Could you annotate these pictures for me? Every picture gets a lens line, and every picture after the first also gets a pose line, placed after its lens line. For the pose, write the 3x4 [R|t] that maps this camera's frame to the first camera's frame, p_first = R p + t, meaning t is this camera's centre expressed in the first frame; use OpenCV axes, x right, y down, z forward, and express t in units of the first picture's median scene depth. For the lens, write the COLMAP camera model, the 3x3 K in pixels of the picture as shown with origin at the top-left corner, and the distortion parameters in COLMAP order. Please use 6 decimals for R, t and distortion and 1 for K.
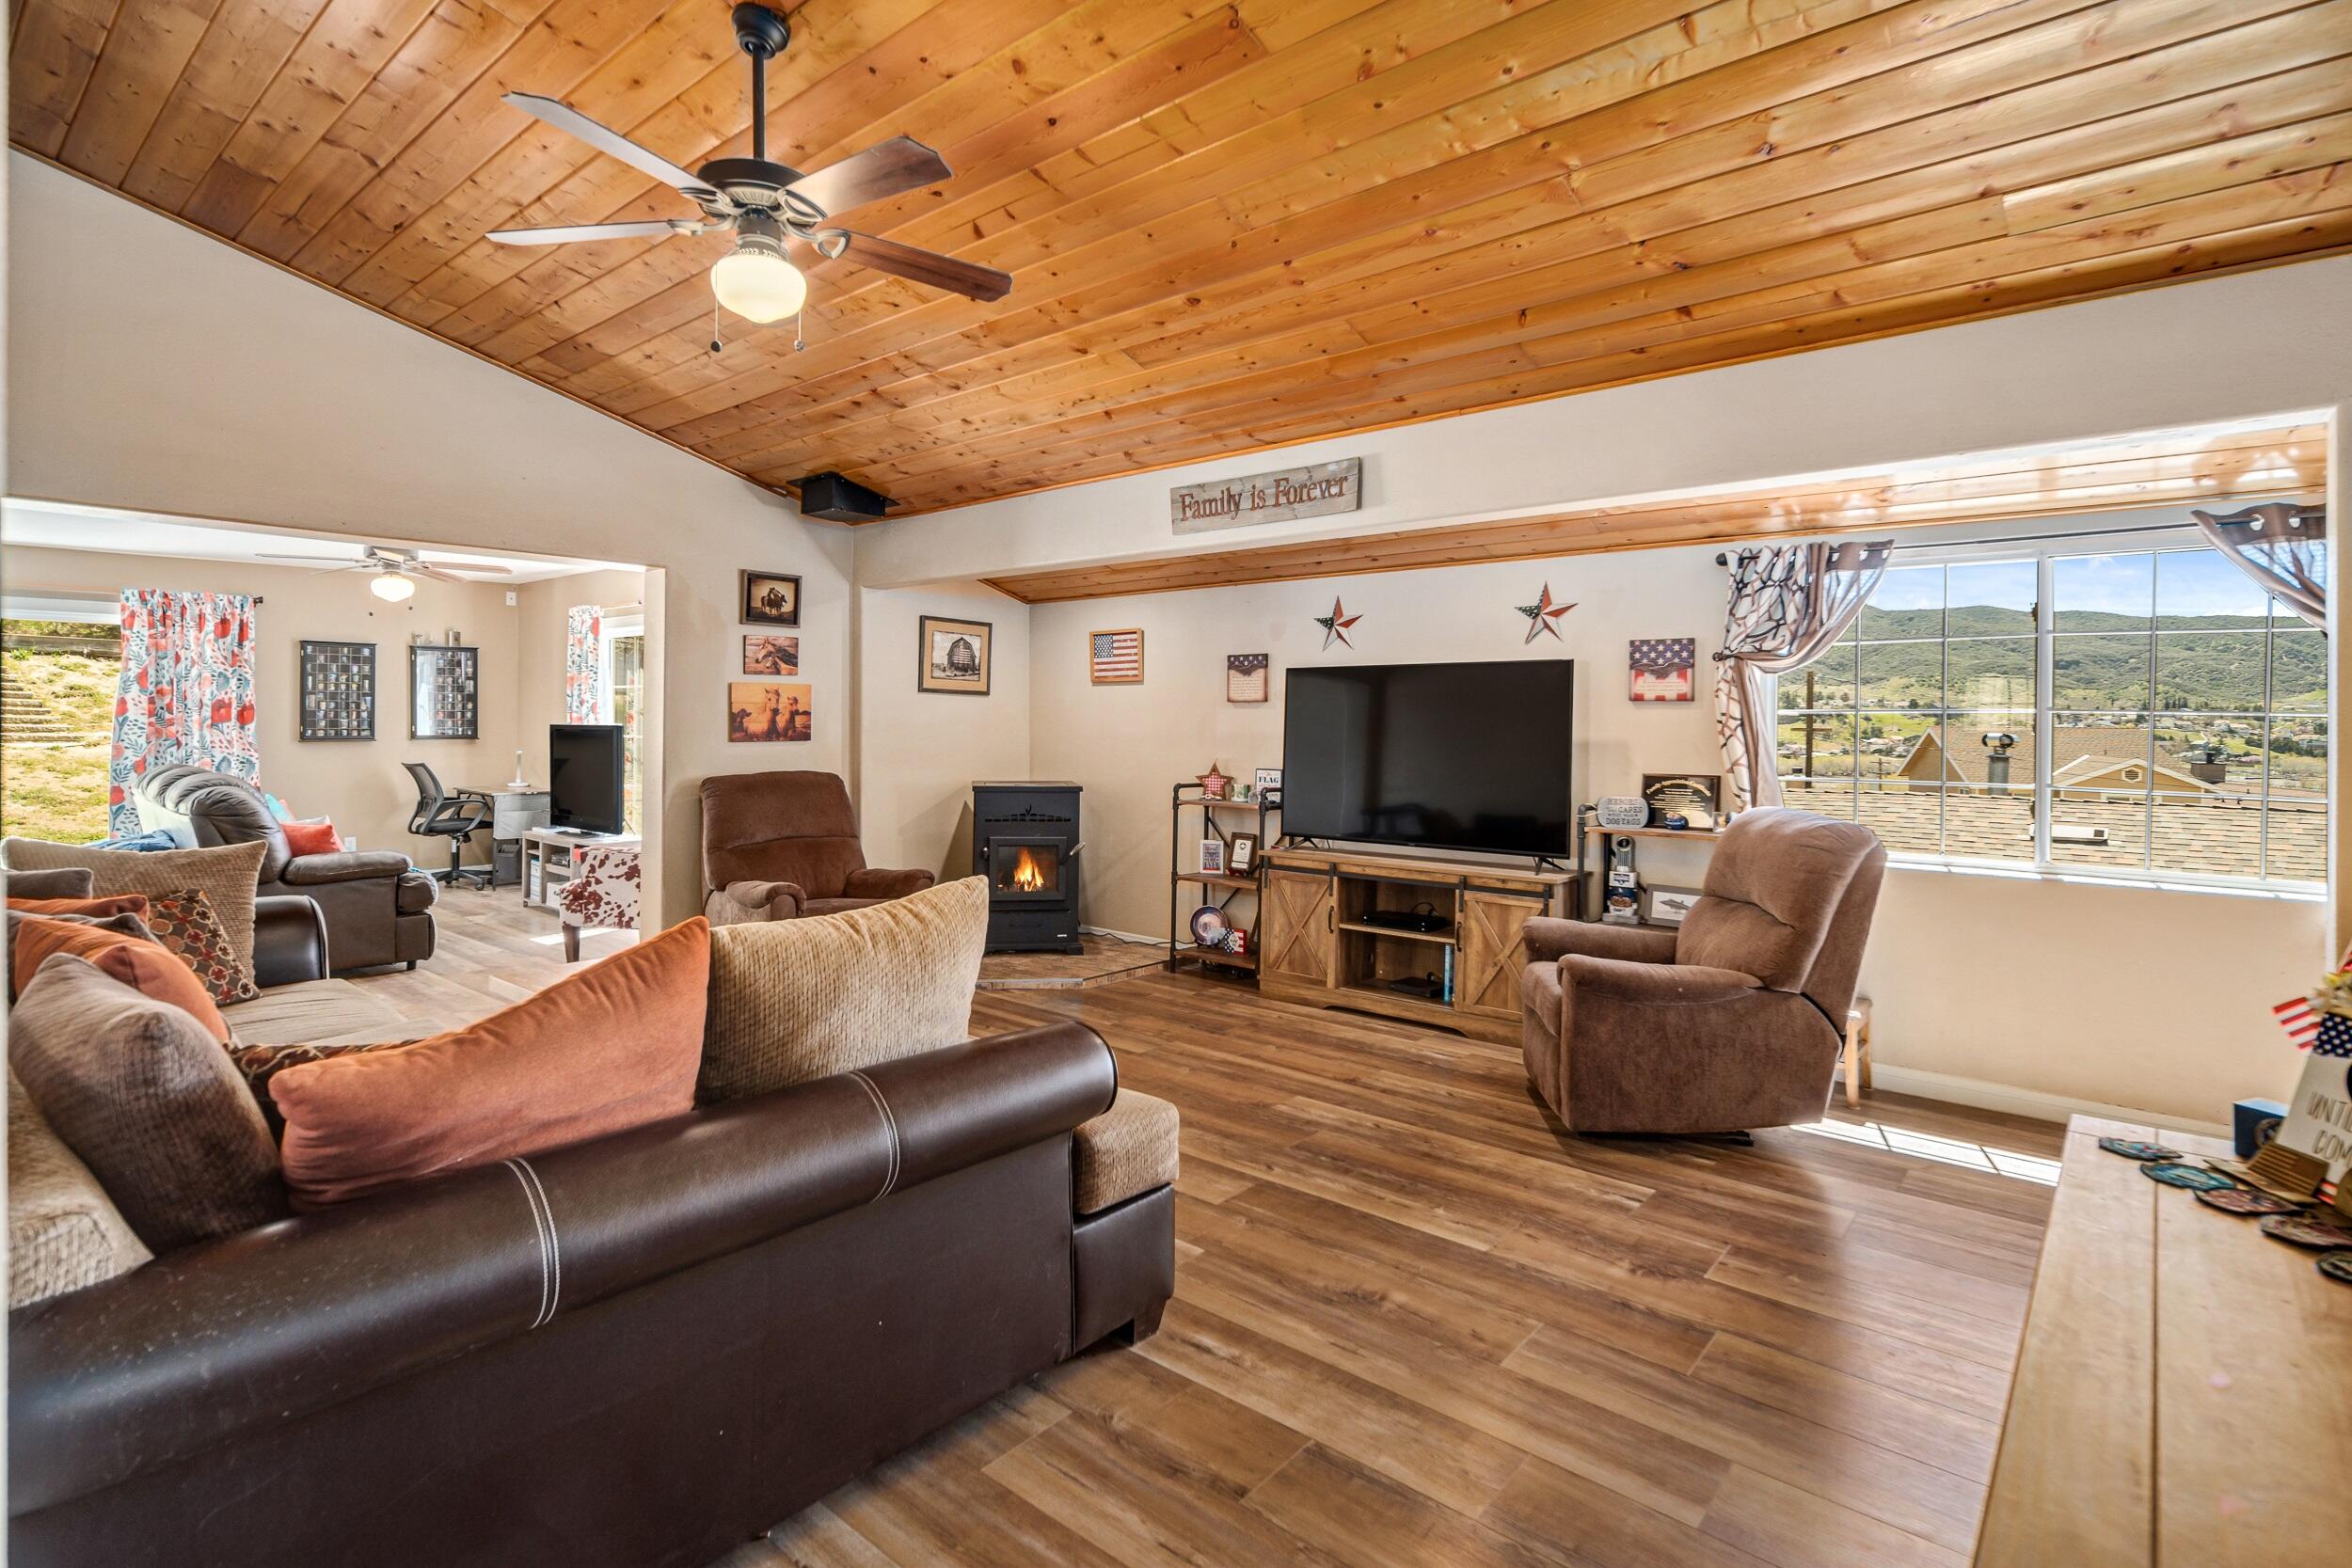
lens RADIAL K [[1146.7, 0, 1159.6], [0, 1146.7, 718.1], [0, 0, 1]] dist [0.003180, 0.000336]
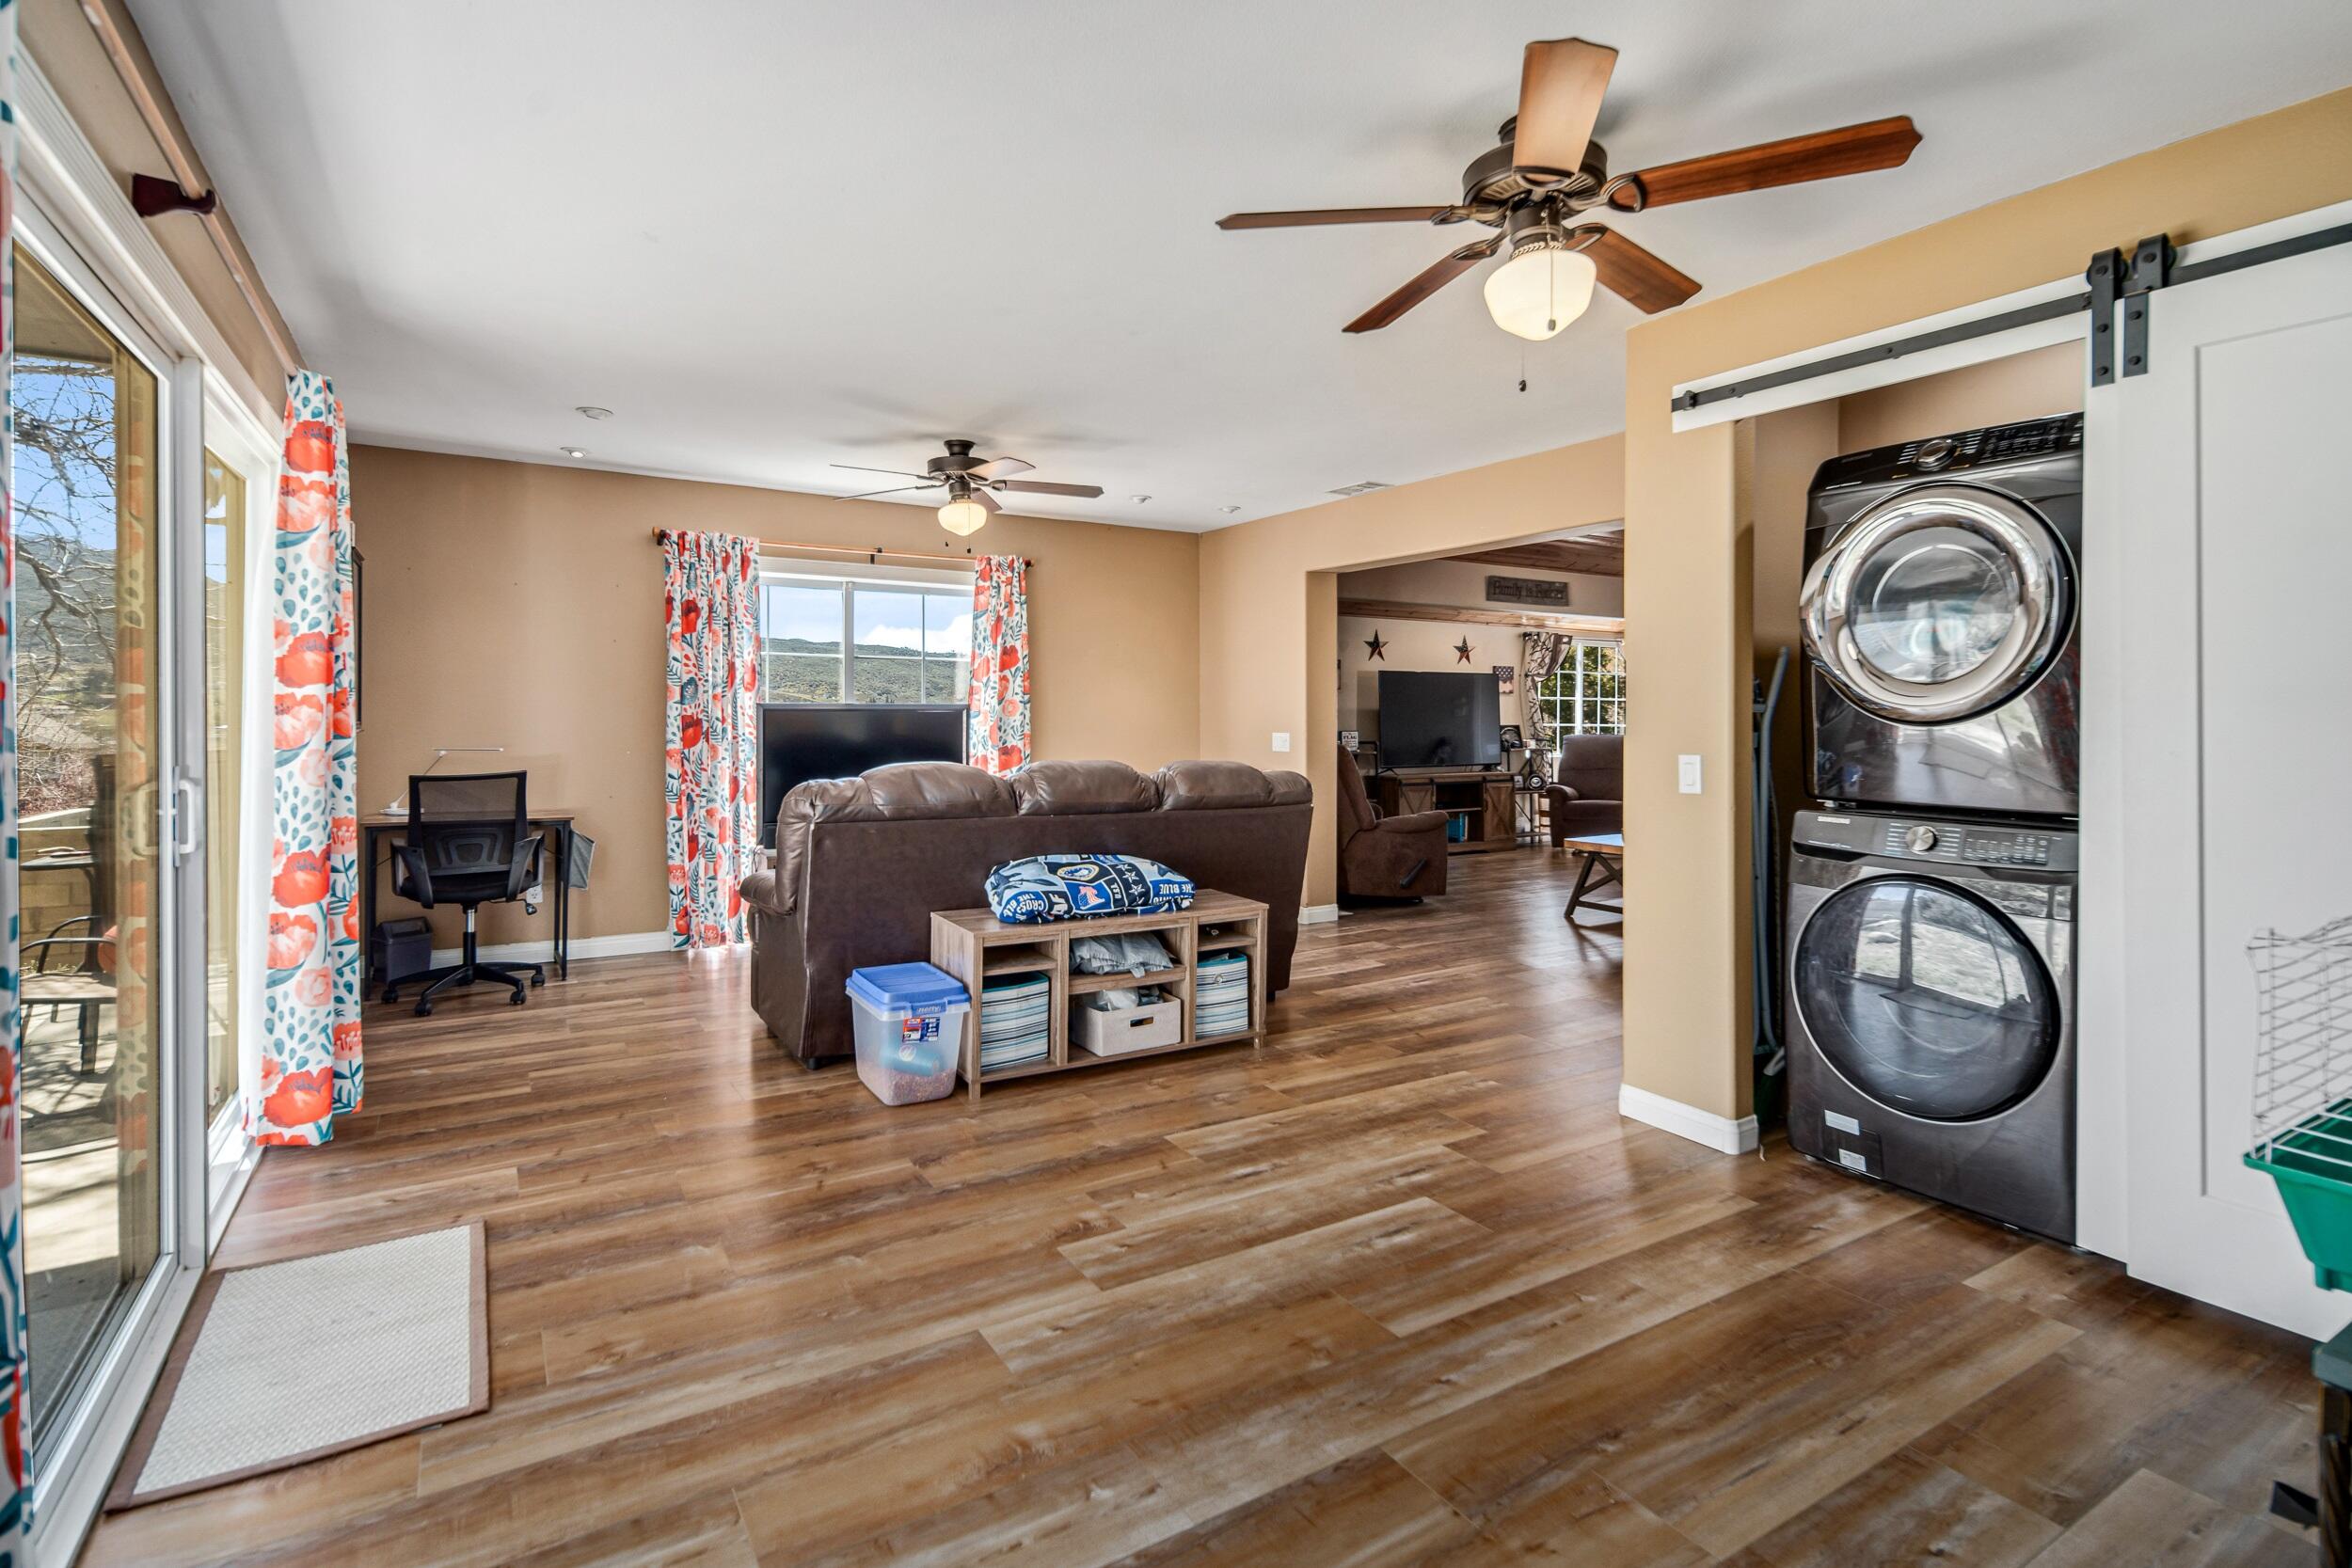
lens RADIAL K [[1146.7, 0, 1159.6], [0, 1146.7, 718.1], [0, 0, 1]] dist [0.003180, 0.000336]
pose [[0.306176, -0.011274, 0.951908, -1.789329], [-0.001805, 0.999921, 0.012423, 0.006808], [-0.951973, -0.005522, 0.306131, 0.874157]]
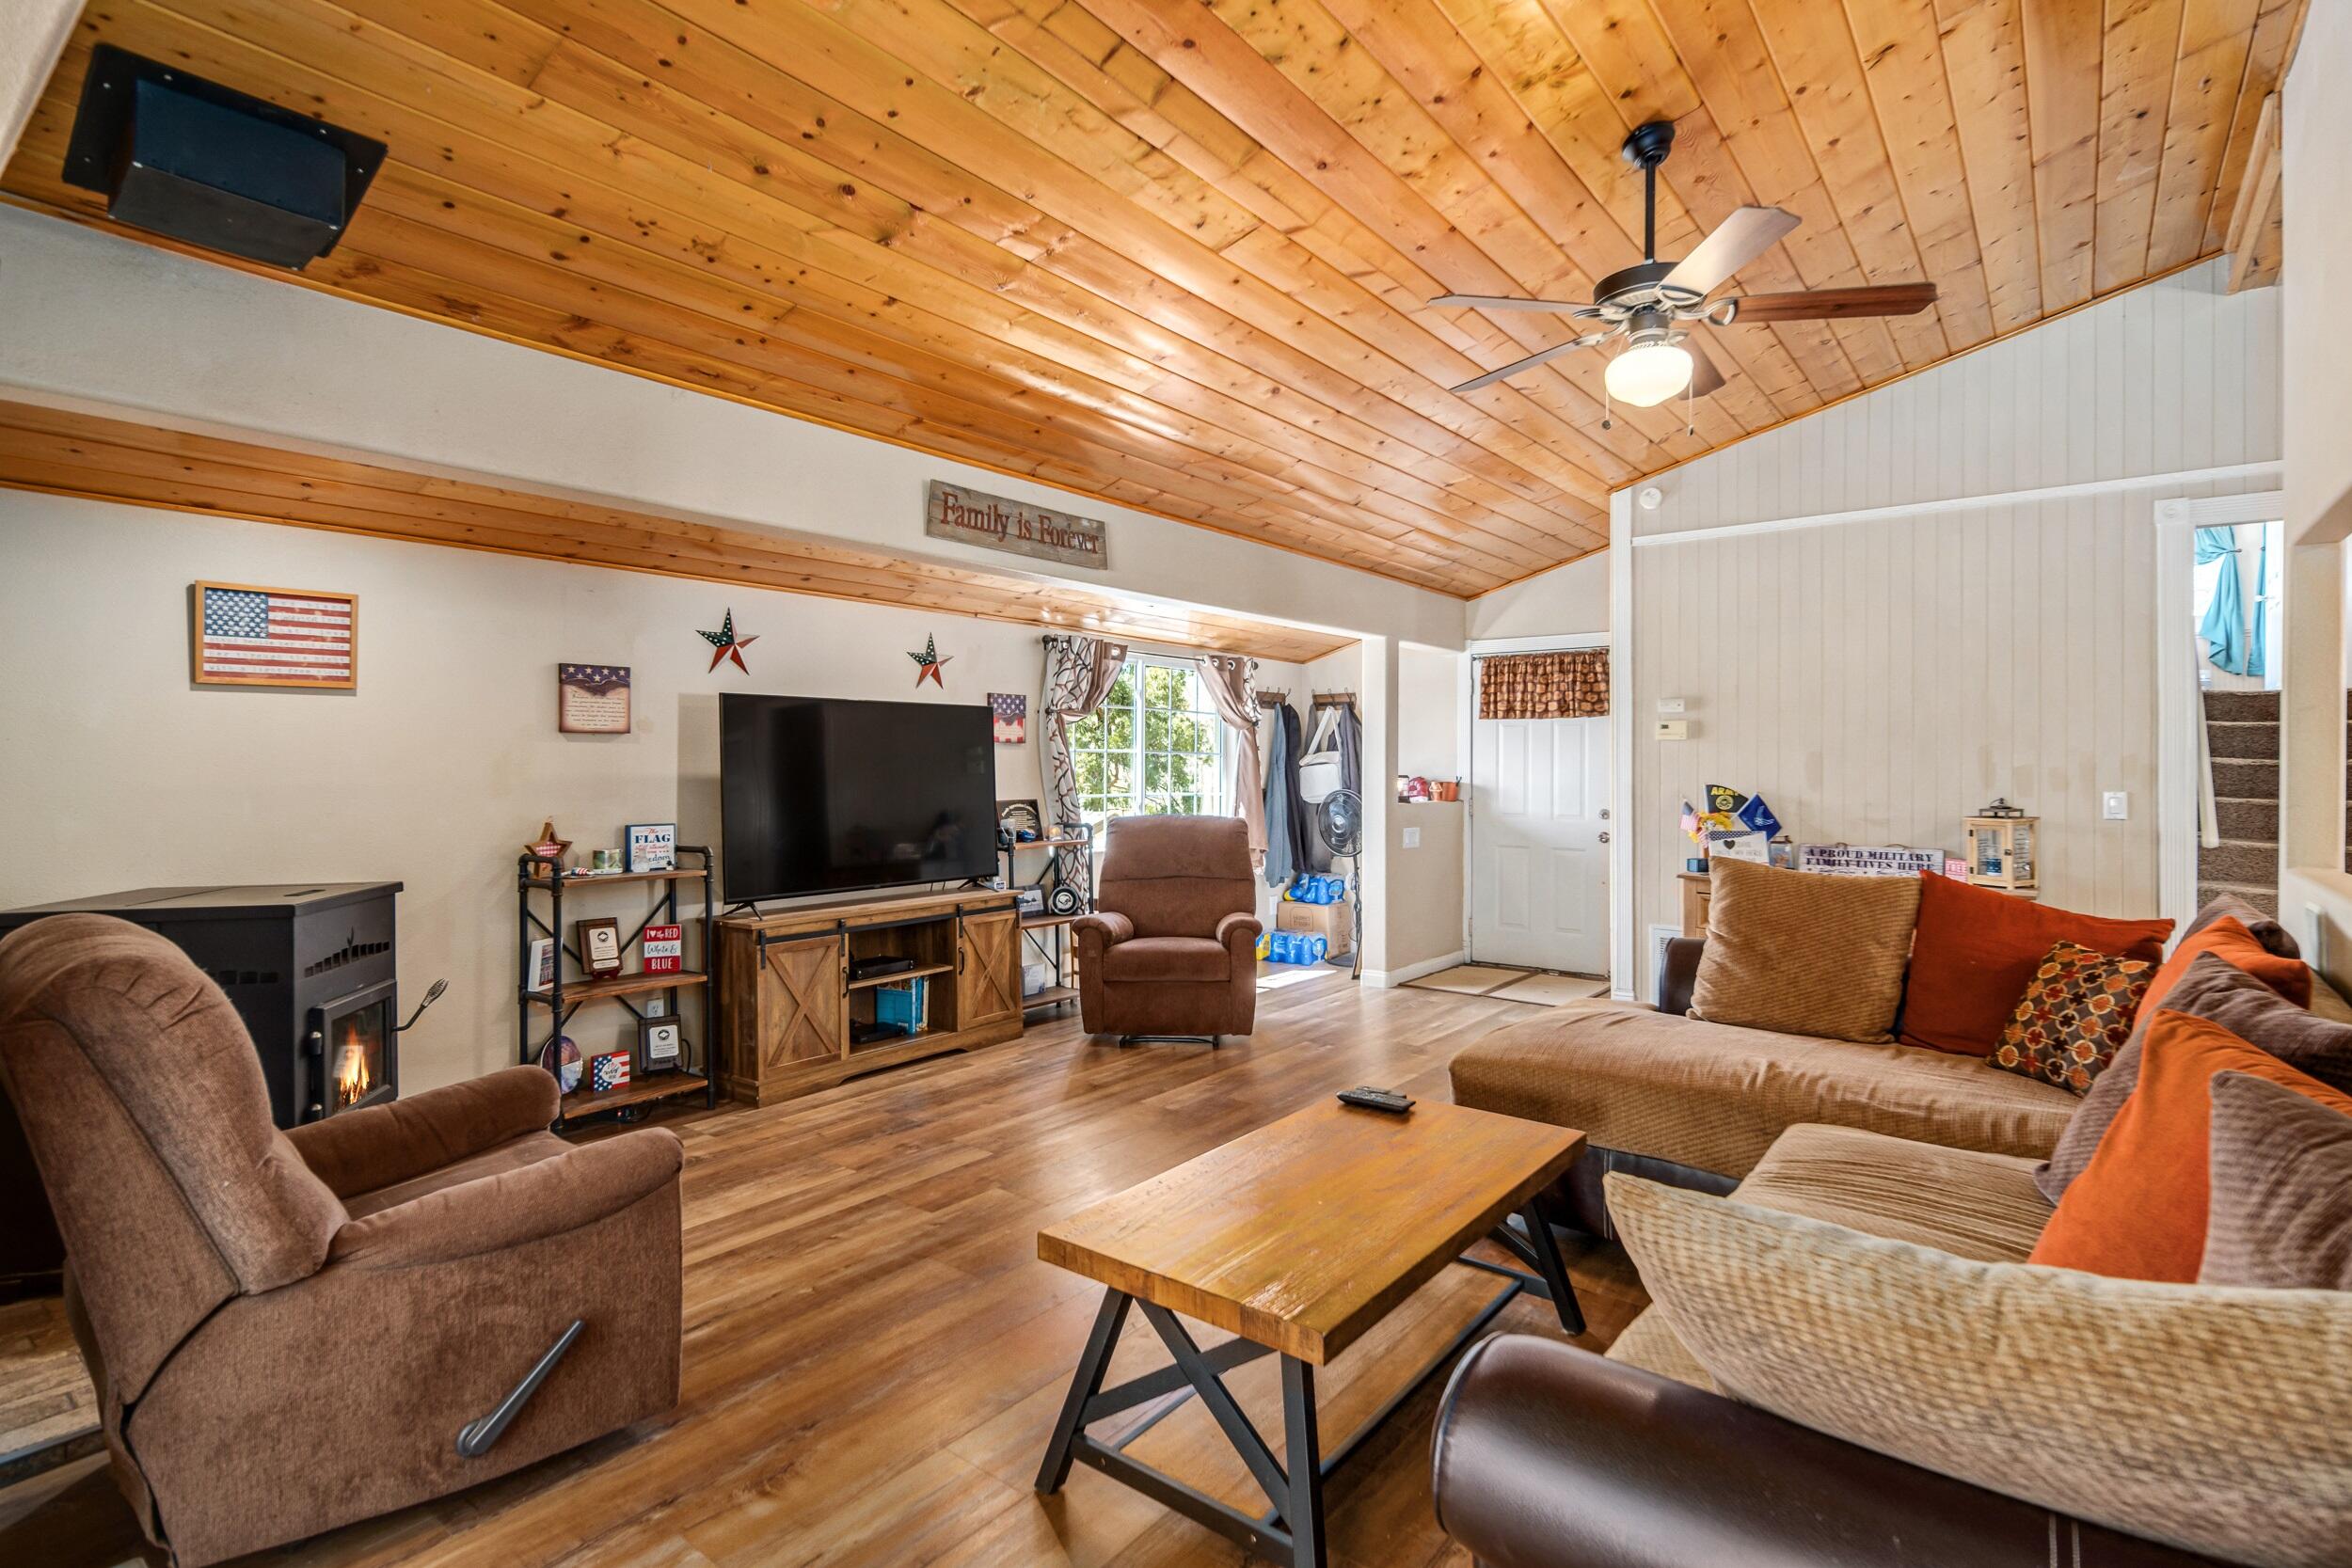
lens RADIAL K [[1146.5, 0, 1176.0], [0, 1146.5, 784.0], [0, 0, 1]] dist [0.000777, -0.000092]
pose [[-0.050679, -0.027908, 0.998325, -0.766974], [-0.006344, 0.999598, 0.027621, -0.005263], [-0.998695, -0.004933, -0.050835, 0.805660]]
